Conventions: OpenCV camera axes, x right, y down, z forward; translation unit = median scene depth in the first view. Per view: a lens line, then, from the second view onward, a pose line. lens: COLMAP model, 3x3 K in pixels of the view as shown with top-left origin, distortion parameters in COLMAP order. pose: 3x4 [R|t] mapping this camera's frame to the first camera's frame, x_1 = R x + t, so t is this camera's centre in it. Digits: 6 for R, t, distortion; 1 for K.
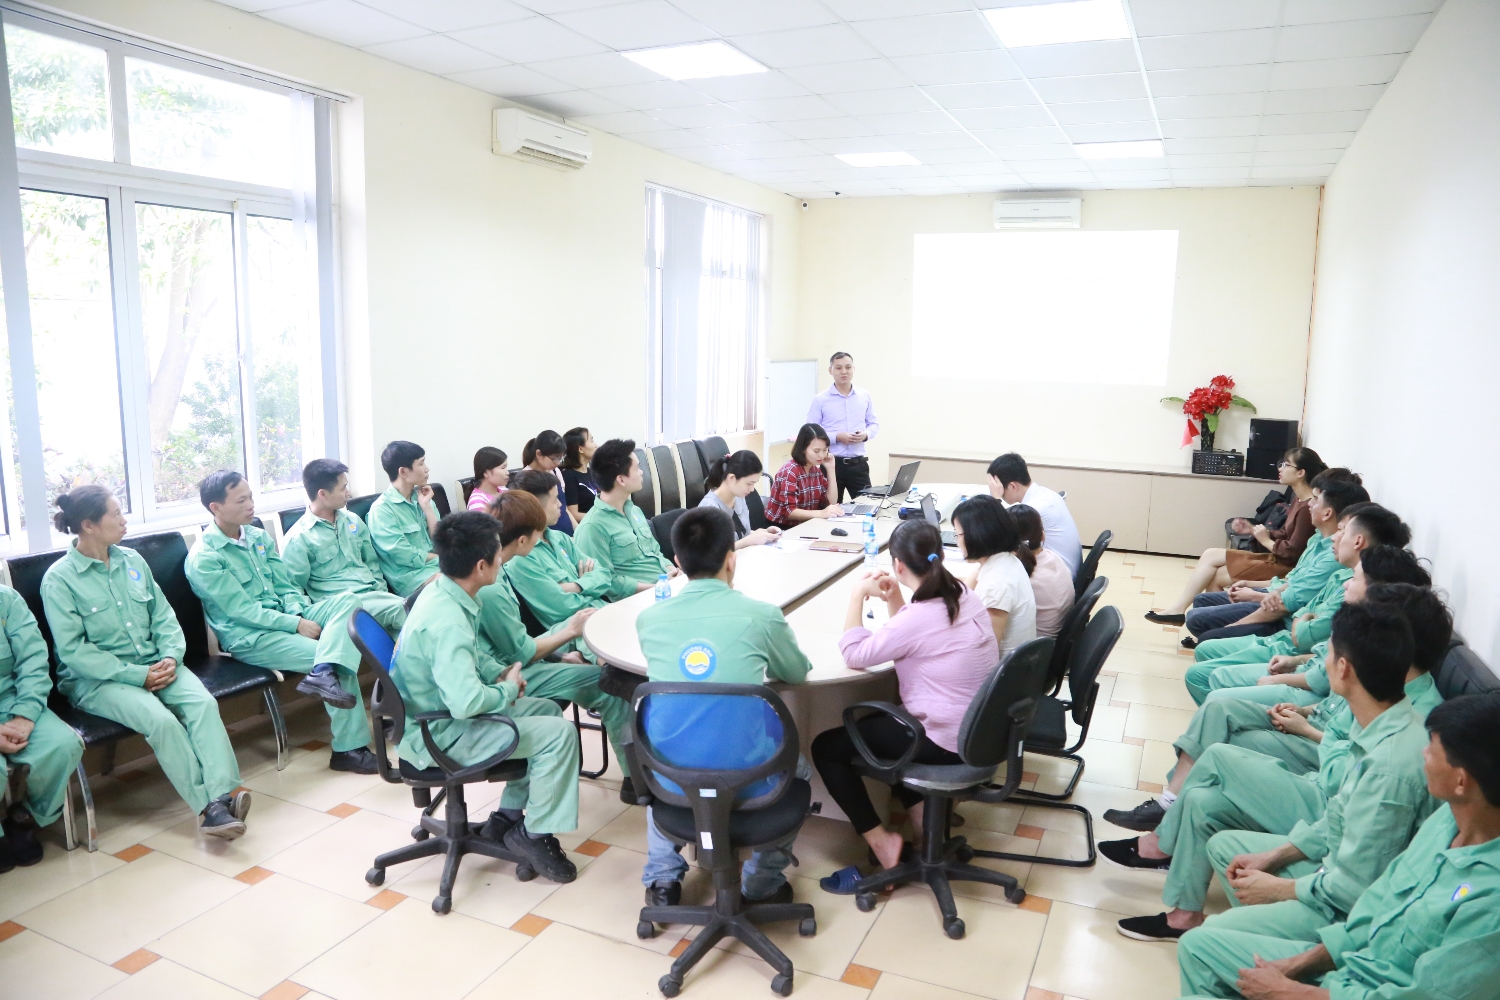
lens RADIAL K [[1020.8, 0, 750.0], [0, 1020.8, 500.0], [0, 0, 1]] dist [-0.074945, 0.000233]
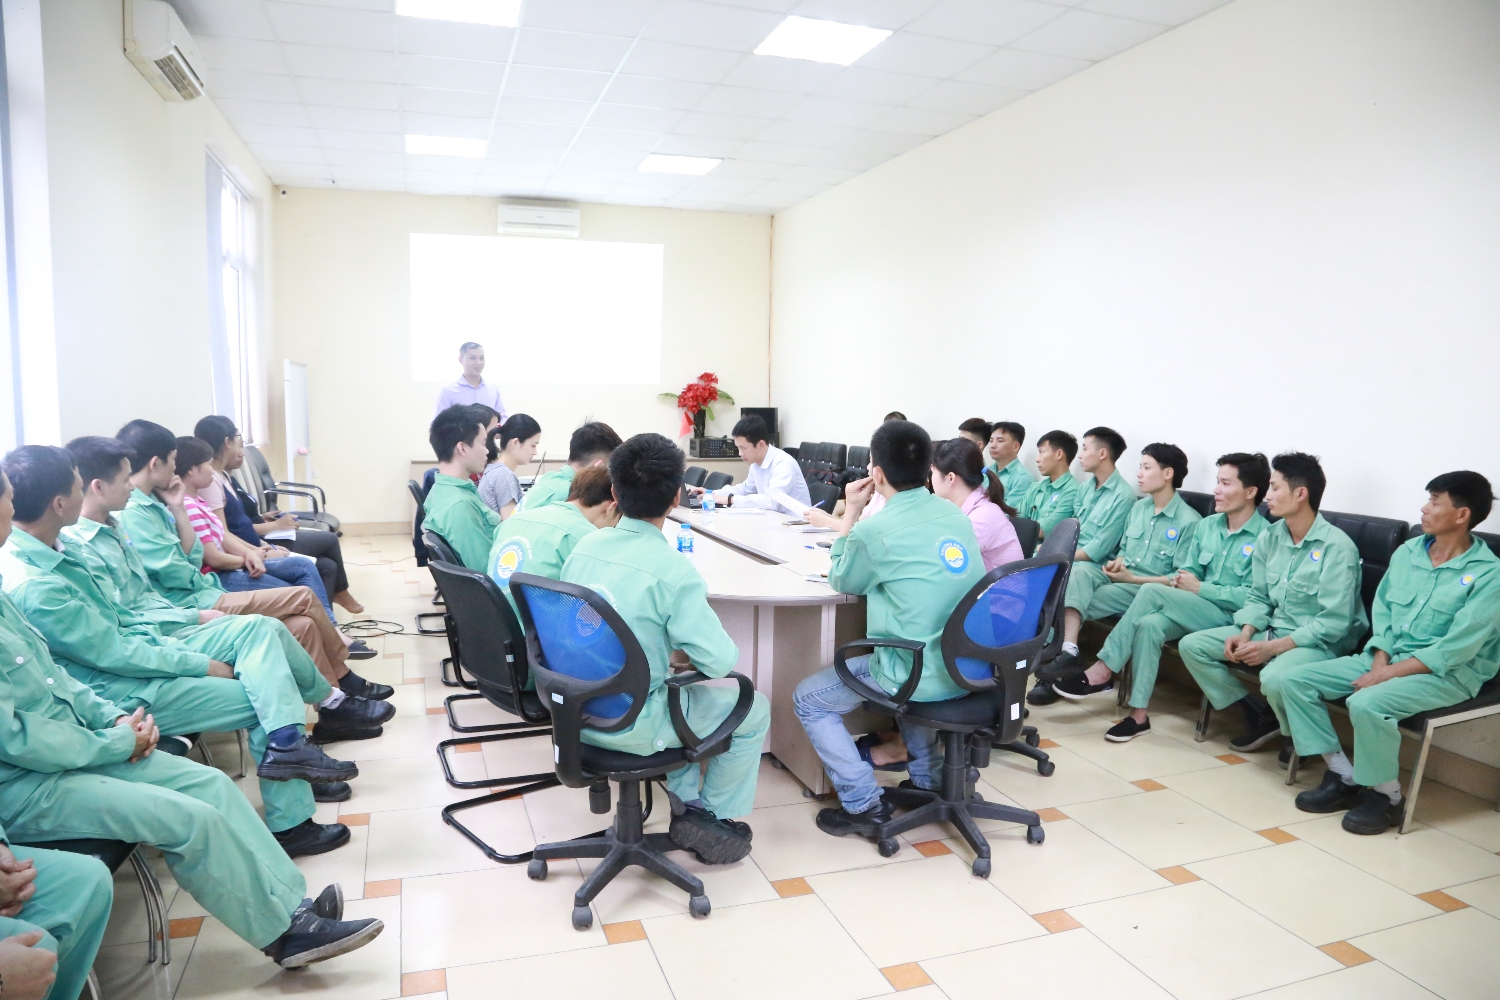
lens RADIAL K [[1013.8, 0, 750.0], [0, 1013.8, 500.0], [0, 0, 1]] dist [-0.101819, -0.000443]
pose [[0.727537, -0.078361, 0.681579, -0.301153], [0.105954, 0.994370, 0.001225, 0.025608], [-0.677838, 0.071325, 0.731744, 0.125033]]
